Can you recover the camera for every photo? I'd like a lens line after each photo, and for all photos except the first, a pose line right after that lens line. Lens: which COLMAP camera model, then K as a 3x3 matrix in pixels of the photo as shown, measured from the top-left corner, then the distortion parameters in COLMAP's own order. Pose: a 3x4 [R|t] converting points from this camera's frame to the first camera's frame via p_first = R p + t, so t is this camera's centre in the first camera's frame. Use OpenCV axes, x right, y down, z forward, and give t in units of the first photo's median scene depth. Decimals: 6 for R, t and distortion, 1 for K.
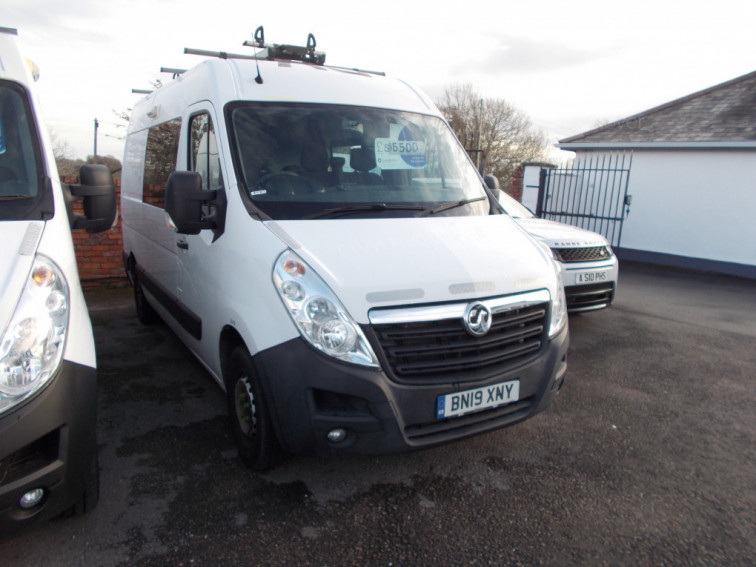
lens RADIAL K [[583.8, 0, 378.0], [0, 583.8, 283.5], [0, 0, 1]] dist [-0.003373, -0.000794]
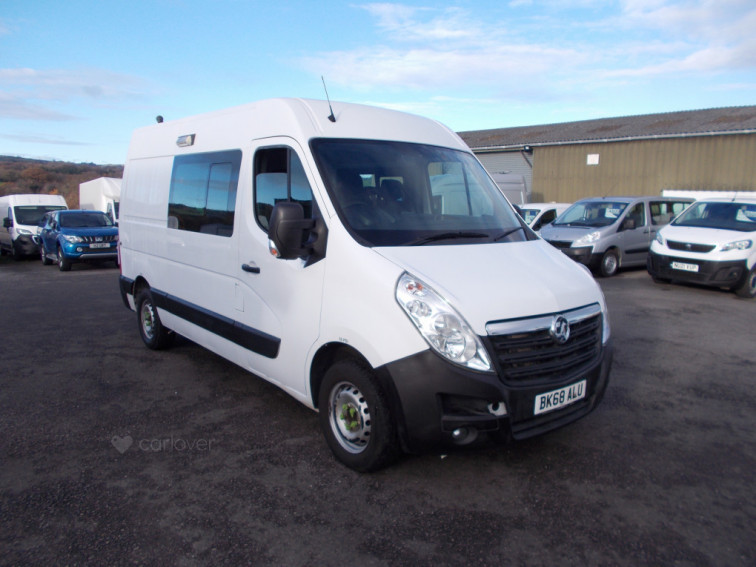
lens RADIAL K [[583.8, 0, 378.0], [0, 583.8, 283.5], [0, 0, 1]] dist [-0.003373, -0.000794]
pose [[0.985035, -0.013177, 0.171850, -0.393305], [0.019992, 0.999078, -0.037989, 0.005381], [-0.171191, 0.040856, 0.984390, -0.105732]]
